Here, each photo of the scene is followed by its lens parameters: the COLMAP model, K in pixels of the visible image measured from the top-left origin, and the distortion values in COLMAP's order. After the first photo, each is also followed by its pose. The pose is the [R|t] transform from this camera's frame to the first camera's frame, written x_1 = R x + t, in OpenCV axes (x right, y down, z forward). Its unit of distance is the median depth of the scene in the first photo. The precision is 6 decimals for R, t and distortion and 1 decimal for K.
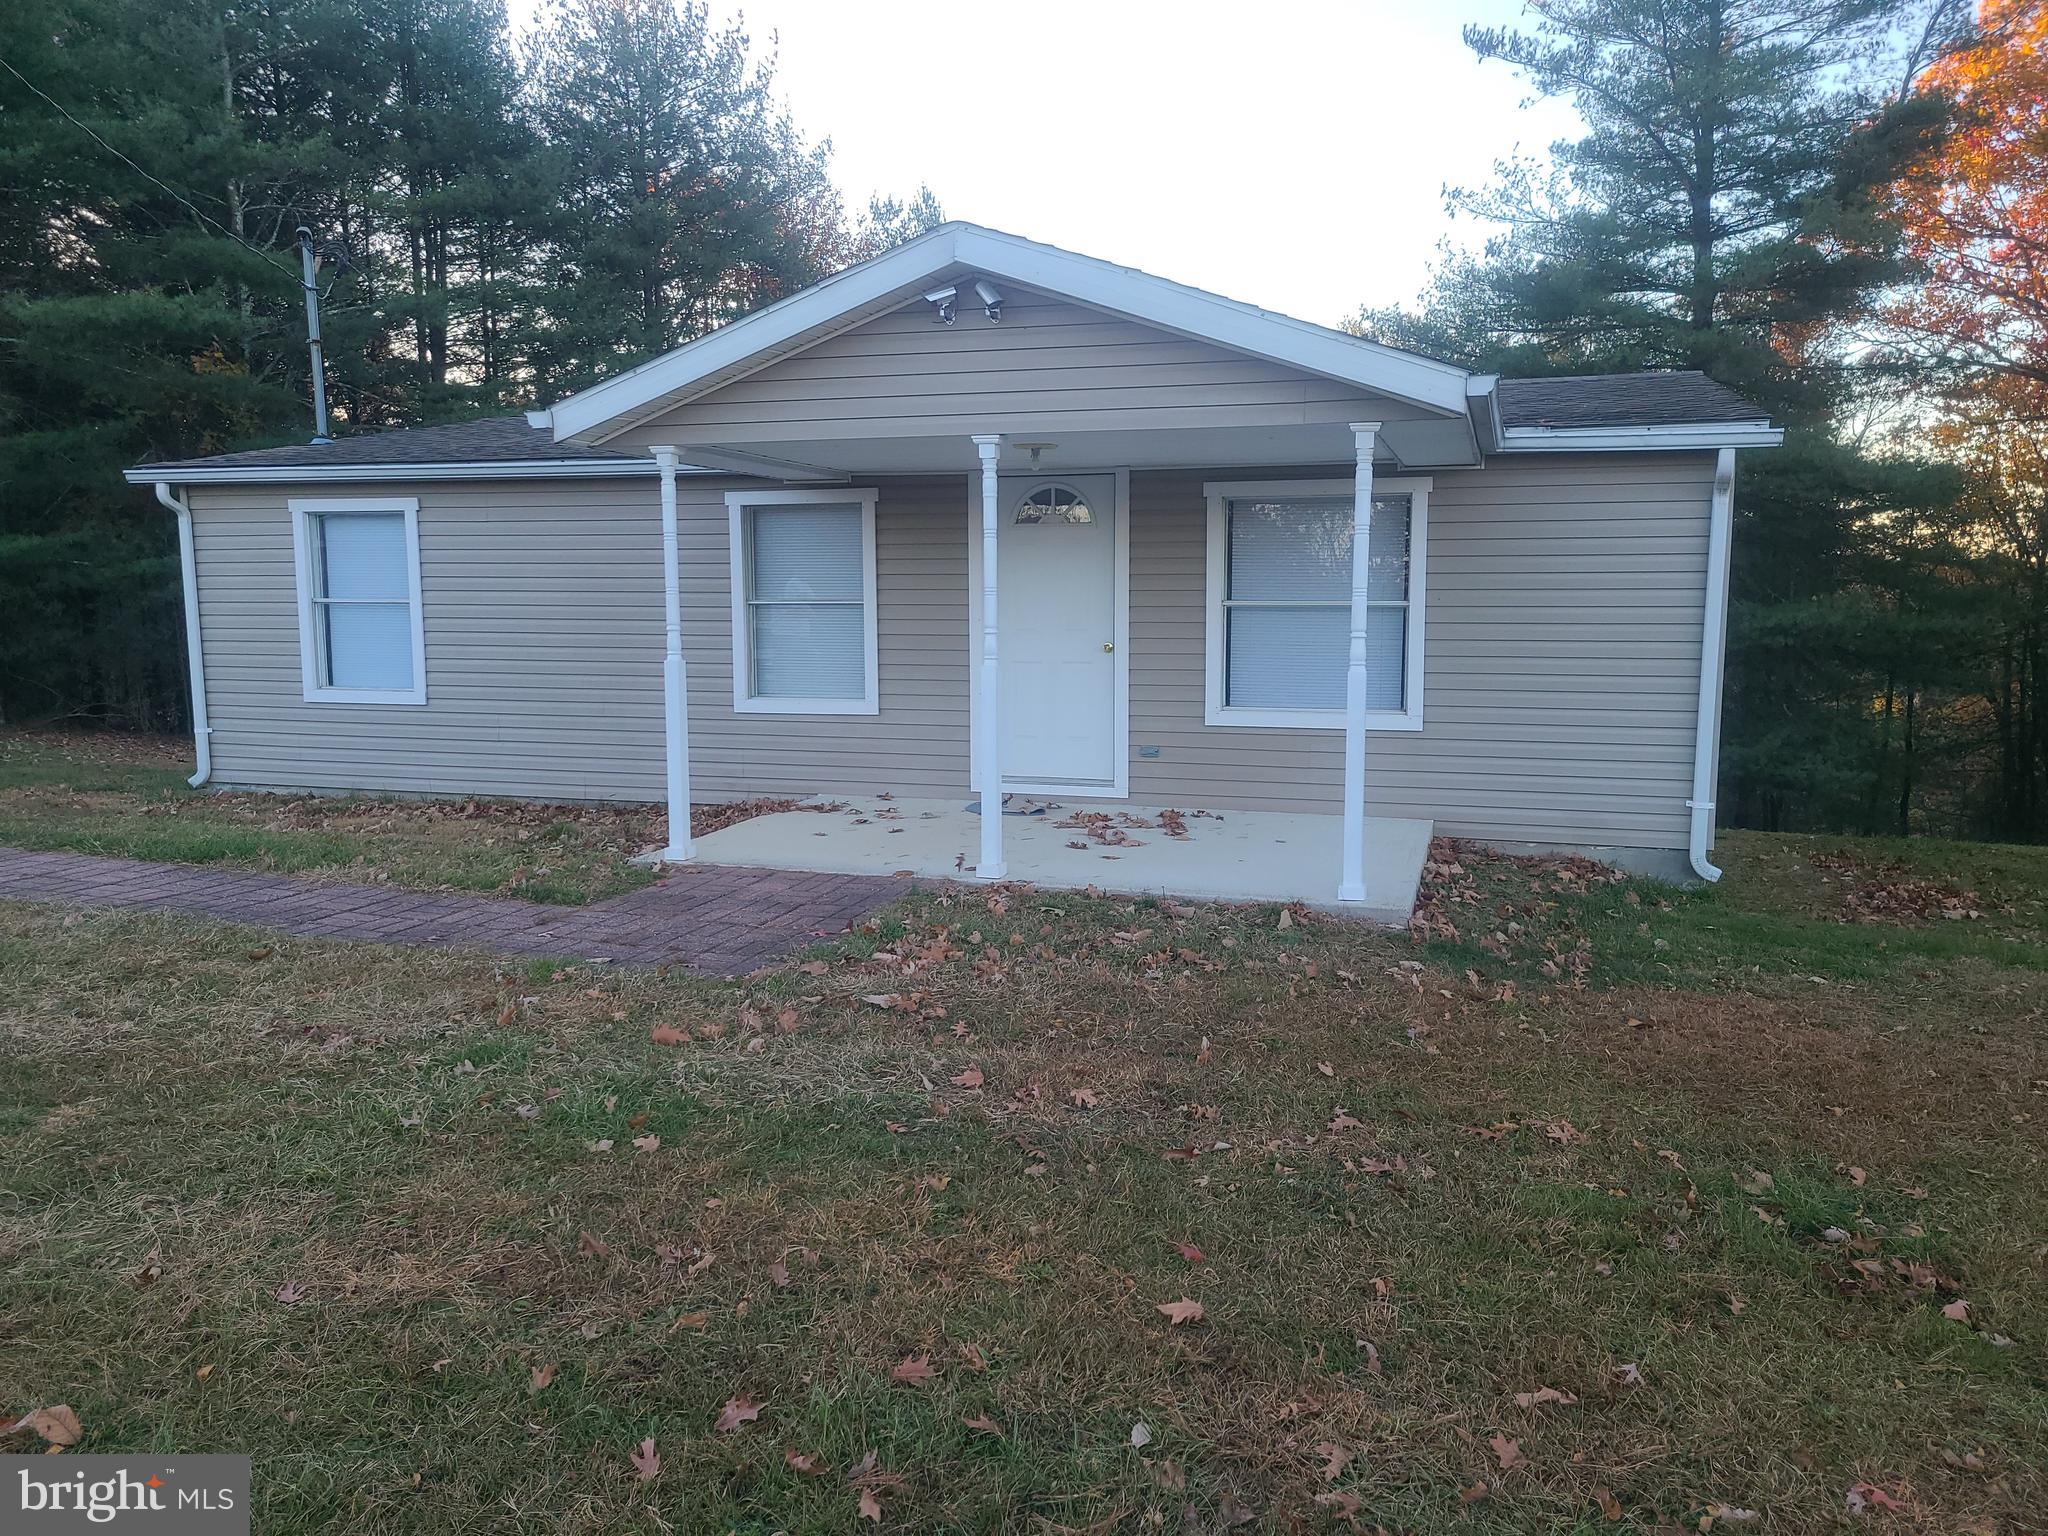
lens RADIAL K [[1537.3, 0, 1027.1], [0, 1537.3, 758.7], [0, 0, 1]] dist [0.056625, -0.031724]
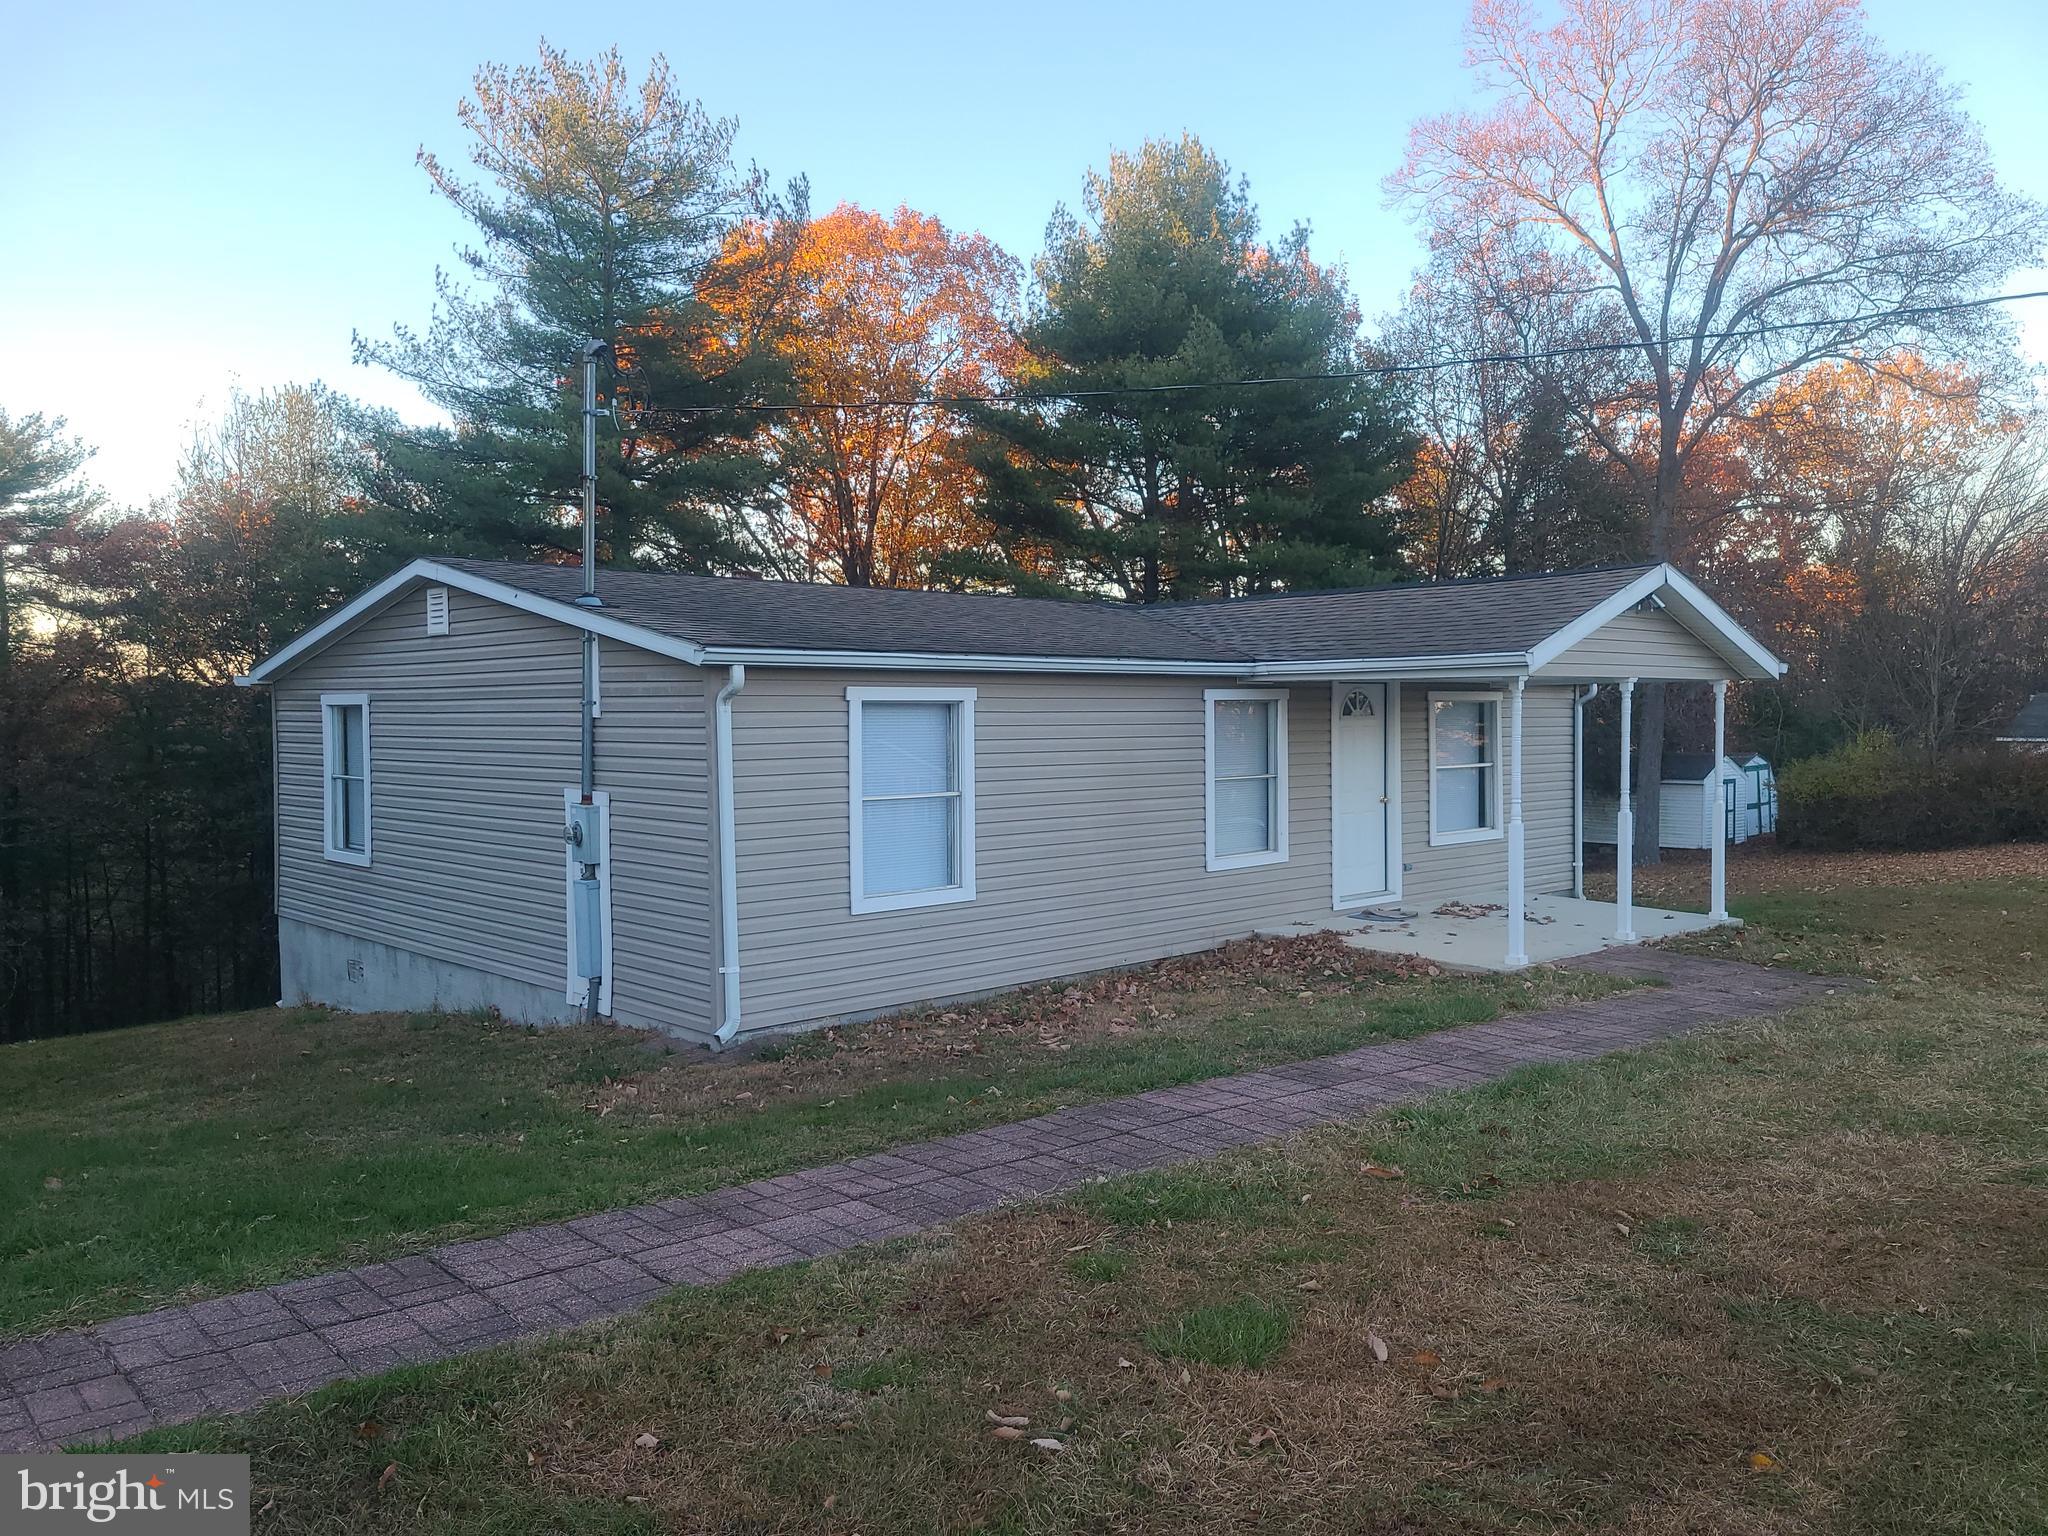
lens RADIAL K [[1550.3, 0, 1024.0], [0, 1550.3, 768.0], [0, 0, 1]] dist [0.053083, -0.037761]
pose [[0.489982, -0.028067, 0.871281, -1.340149], [0.115185, 0.992803, -0.032795, -0.089118], [-0.864089, 0.116427, 0.489688, 0.539403]]
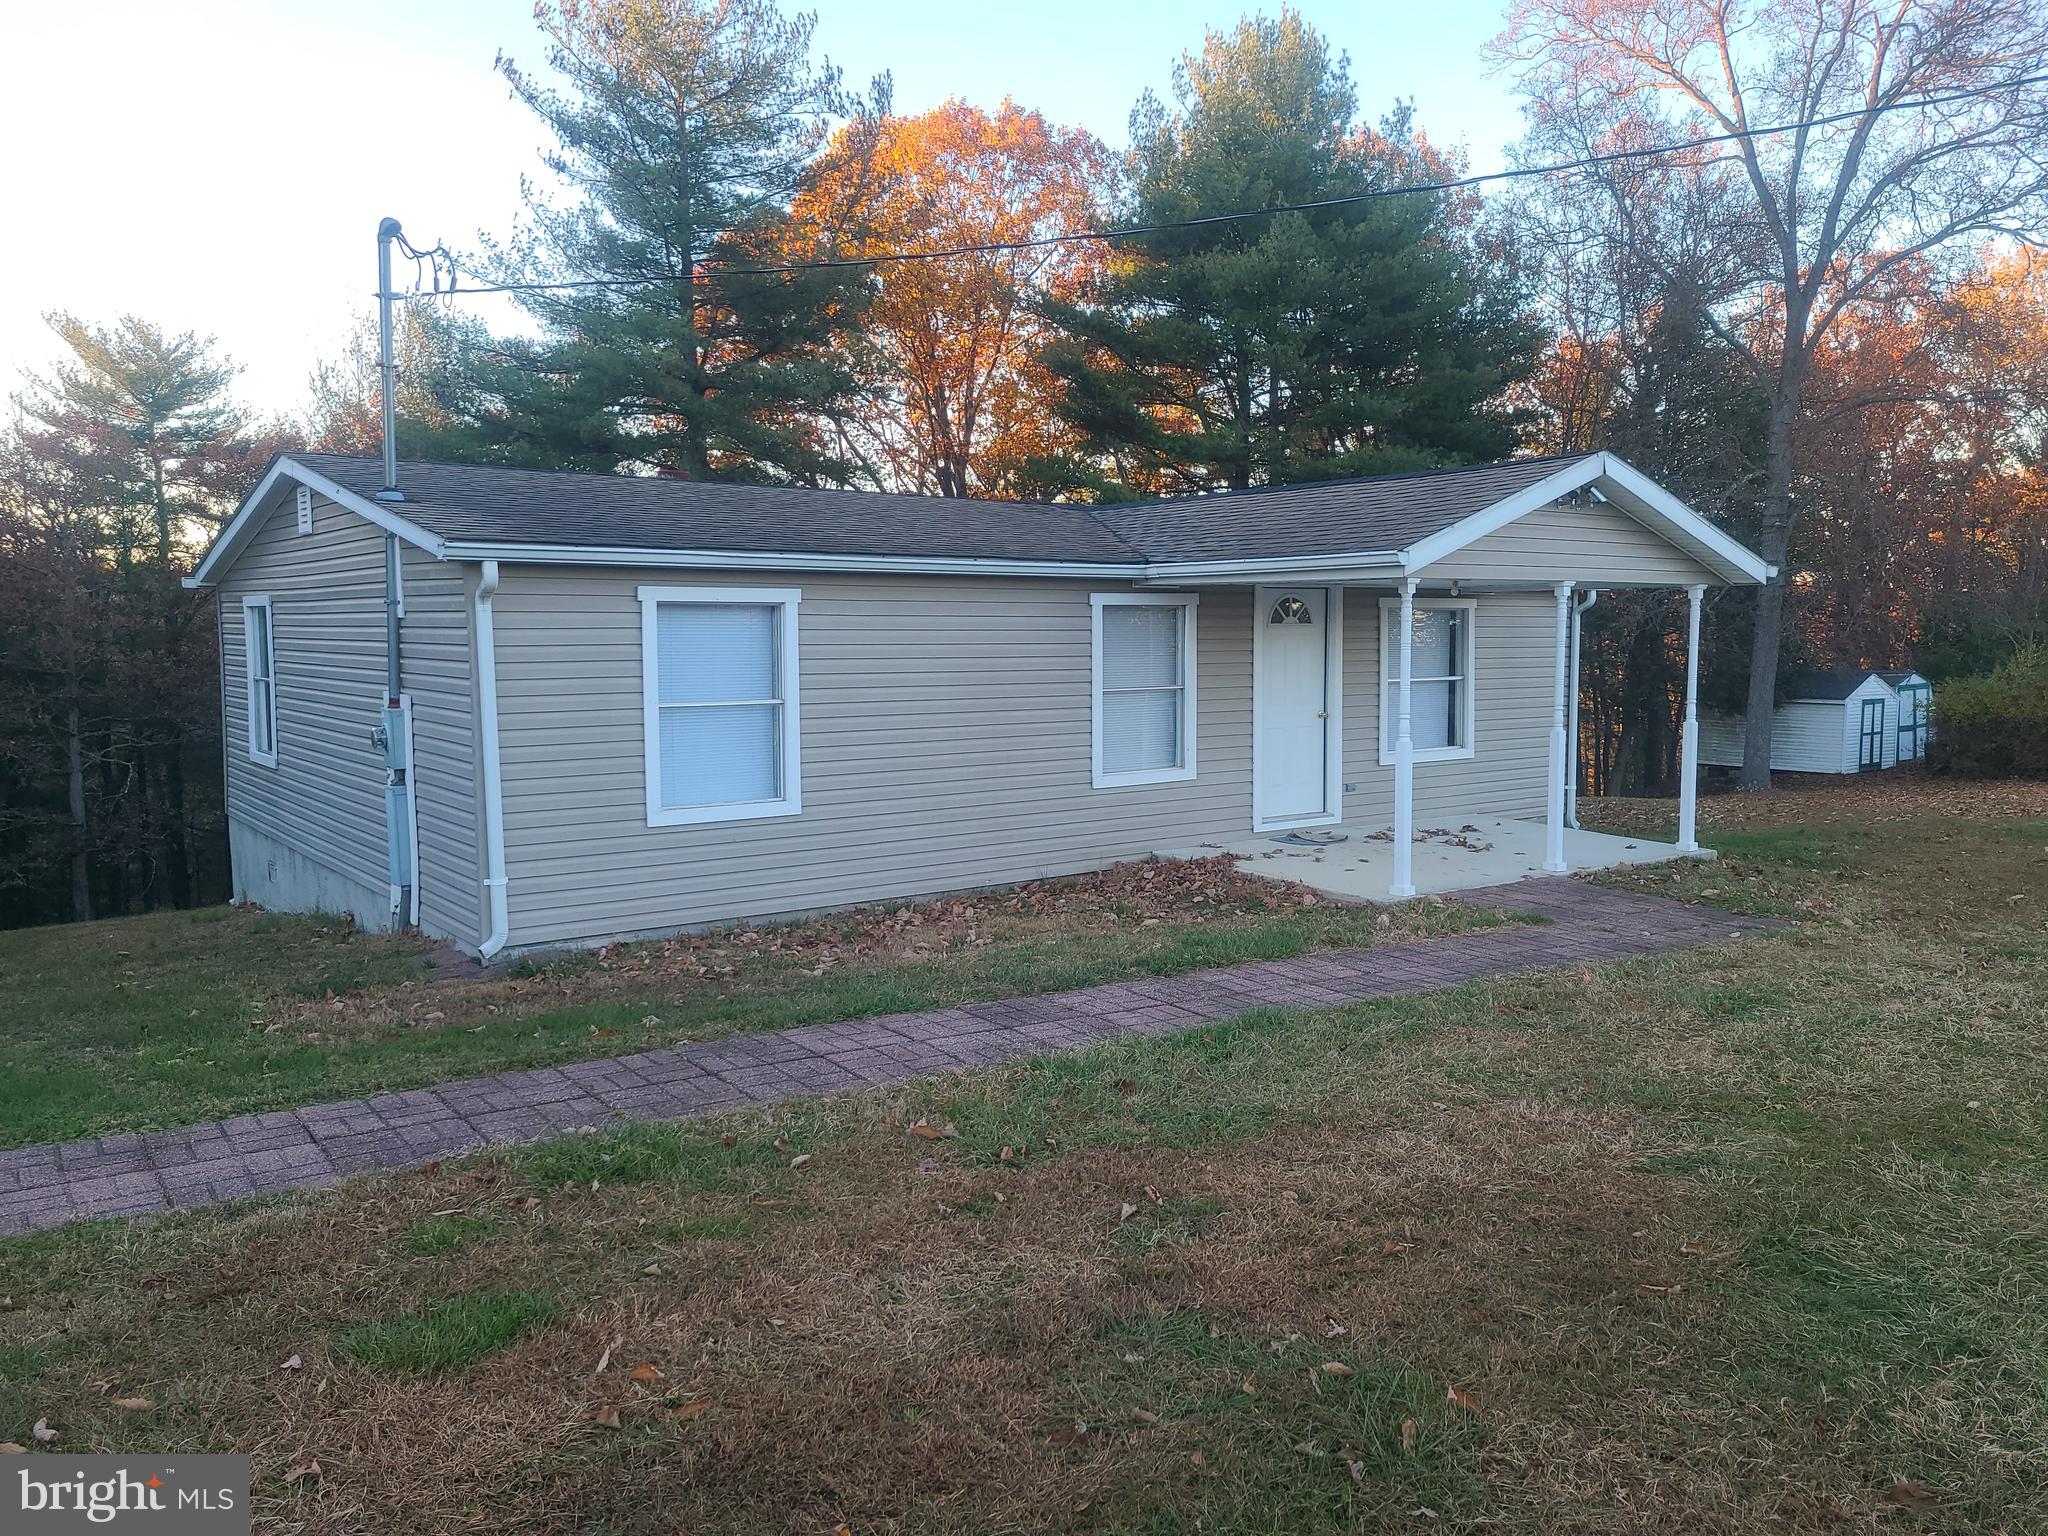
lens RADIAL K [[1537.3, 0, 1027.1], [0, 1537.3, 758.7], [0, 0, 1]] dist [0.056625, -0.031724]
pose [[0.588969, -0.063318, 0.805671, -1.147590], [0.101463, 0.994831, 0.004012, -0.062714], [-0.801761, 0.079383, 0.592349, 0.385554]]
